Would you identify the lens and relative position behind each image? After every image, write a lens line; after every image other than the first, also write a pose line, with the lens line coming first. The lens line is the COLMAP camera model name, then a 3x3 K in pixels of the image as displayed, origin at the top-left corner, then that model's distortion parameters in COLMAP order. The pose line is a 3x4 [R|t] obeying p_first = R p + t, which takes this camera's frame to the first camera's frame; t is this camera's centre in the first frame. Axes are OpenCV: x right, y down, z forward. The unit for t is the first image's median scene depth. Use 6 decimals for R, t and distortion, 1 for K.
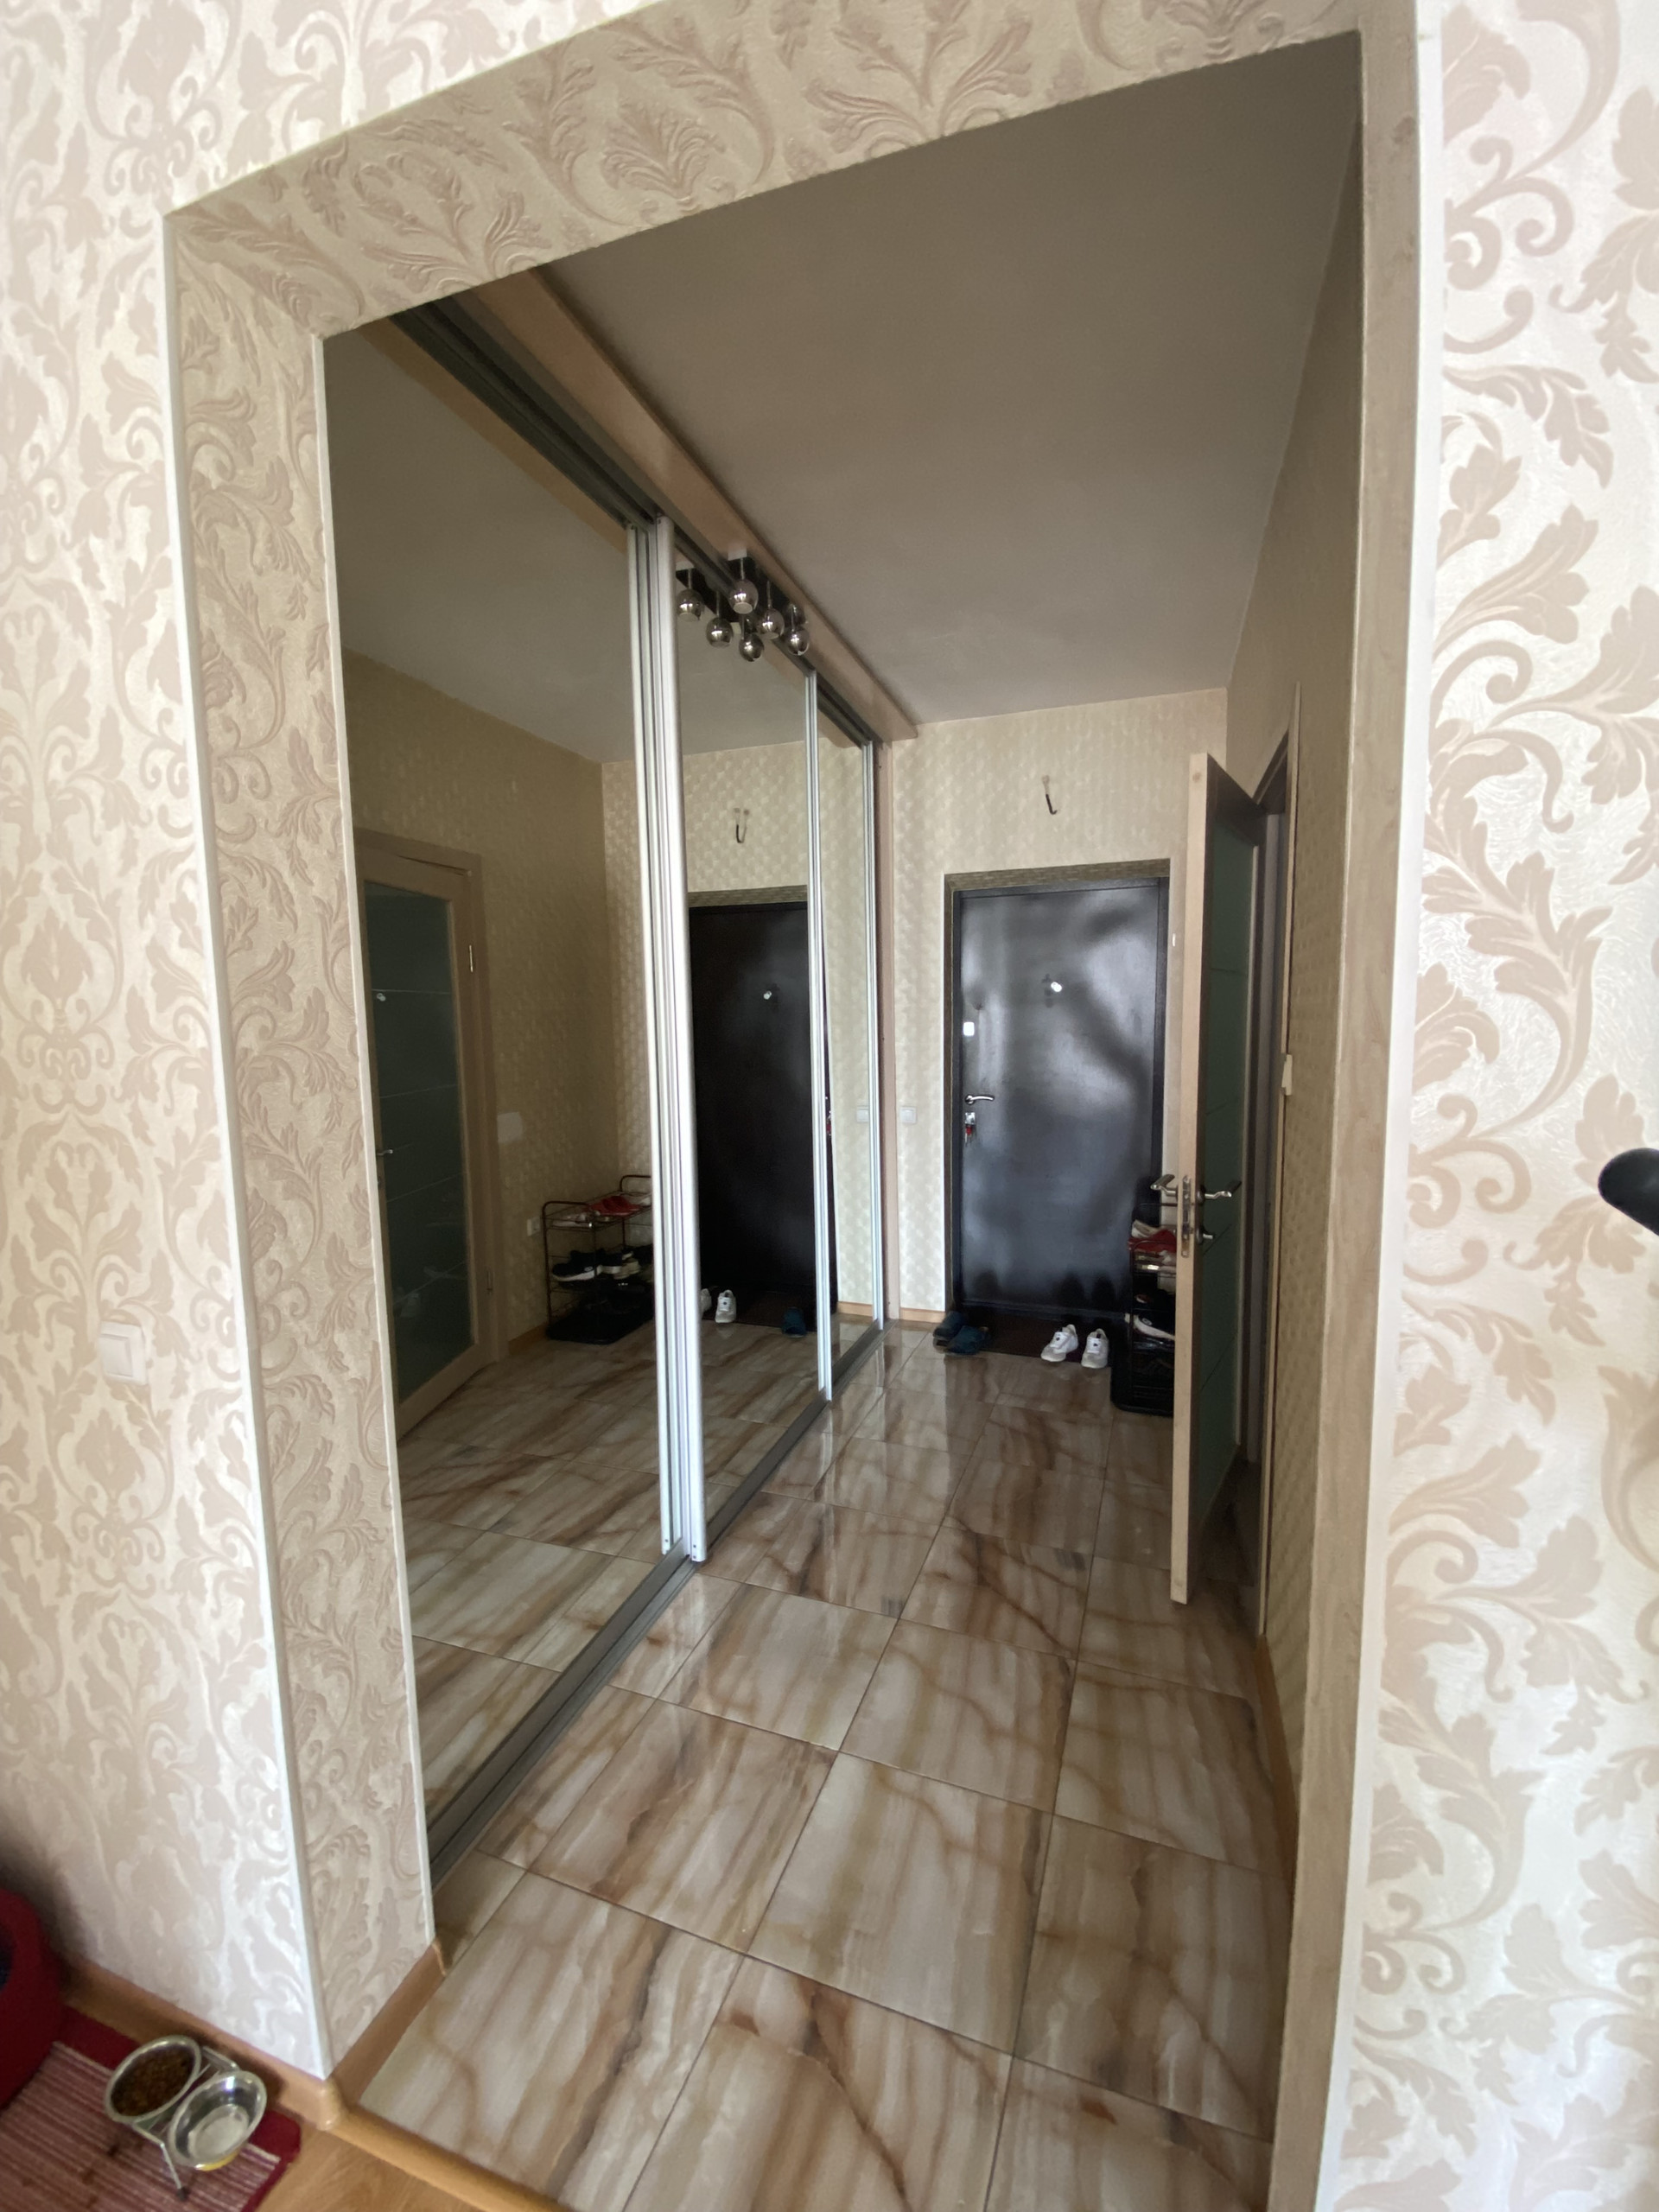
lens RADIAL K [[901.9, 0, 829.5], [0, 901.9, 1102.5], [0, 0, 1]] dist [0.024495, -0.021298]
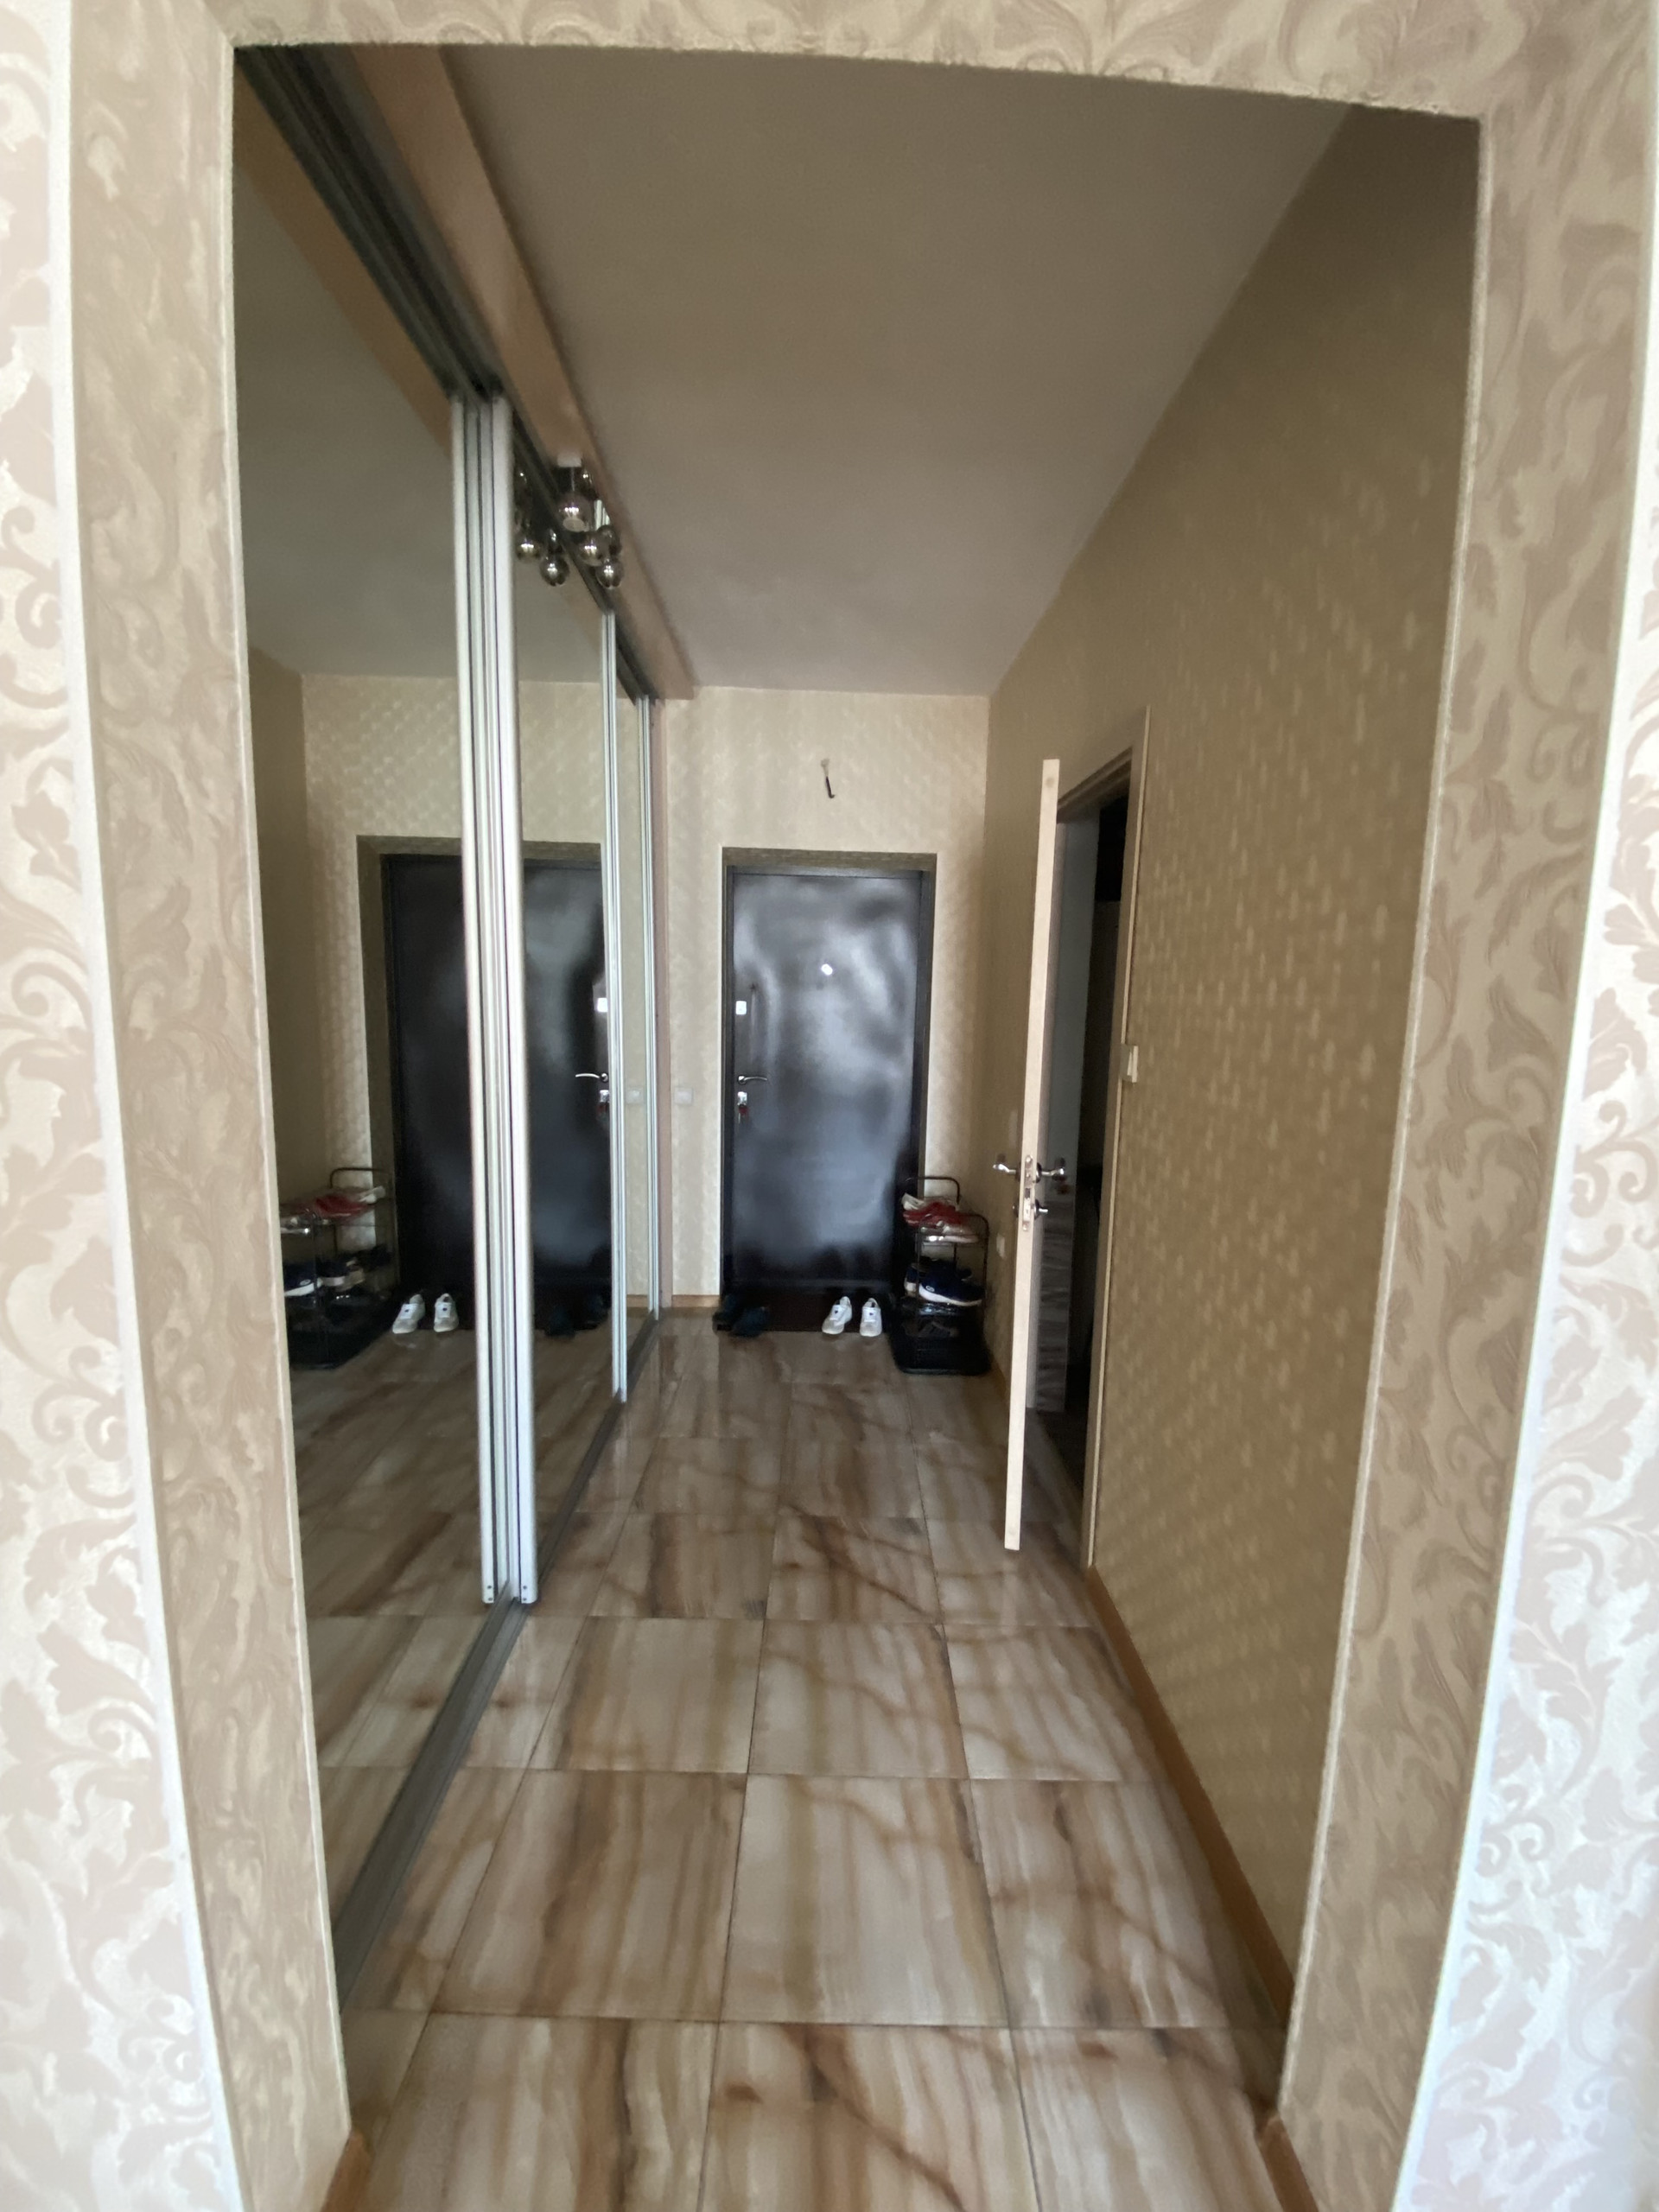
lens RADIAL K [[901.9, 0, 829.5], [0, 901.9, 1102.5], [0, 0, 1]] dist [0.024495, -0.021298]
pose [[0.934800, -0.009194, 0.355057, -0.332095], [-0.000983, 0.999594, 0.028471, -0.020028], [-0.355174, -0.026964, 0.934411, 0.139677]]
